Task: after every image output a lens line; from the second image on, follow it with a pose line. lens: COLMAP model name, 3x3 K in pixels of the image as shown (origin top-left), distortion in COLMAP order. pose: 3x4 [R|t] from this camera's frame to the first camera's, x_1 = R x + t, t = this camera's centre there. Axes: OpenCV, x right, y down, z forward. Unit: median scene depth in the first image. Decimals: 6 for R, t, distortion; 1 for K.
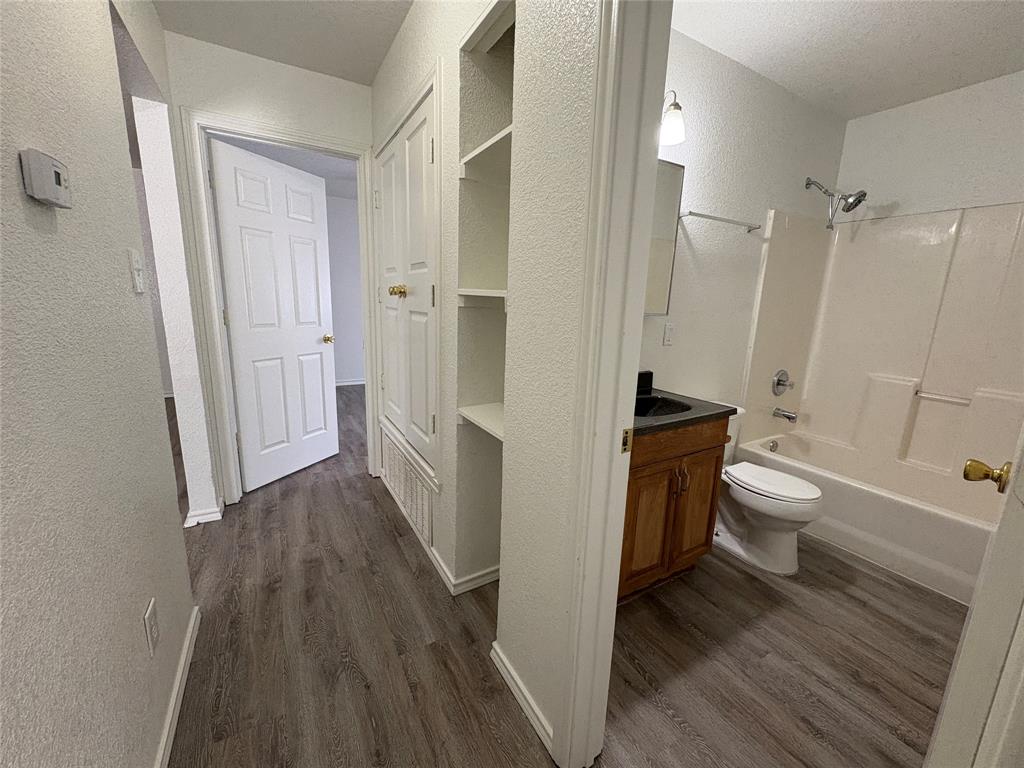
lens RADIAL K [[407.0, 0, 513.7], [0, 407.0, 382.8], [0, 0, 1]] dist [0.000984, -0.000140]
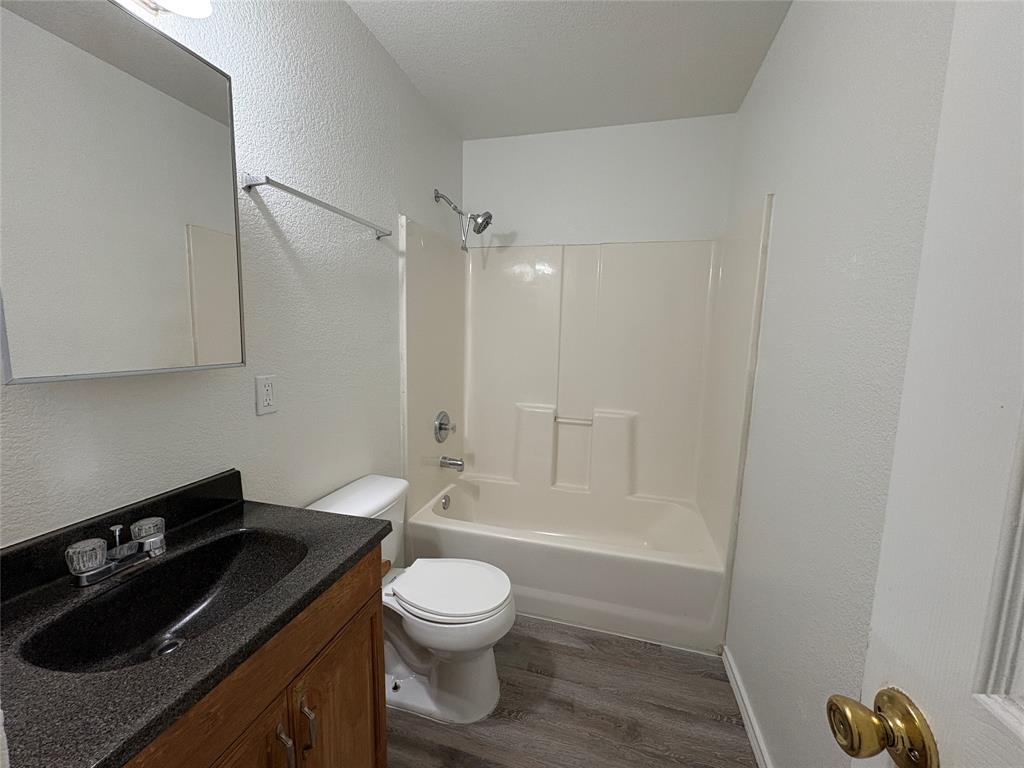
lens RADIAL K [[407.0, 0, 512.4], [0, 407.0, 383.7], [0, 0, 1]] dist [0.000984, -0.000140]
pose [[0.715296, -0.102170, 0.691312, 0.215265], [0.140700, 0.990052, 0.000740, -0.079189], [-0.684510, 0.096739, 0.722556, 0.328238]]
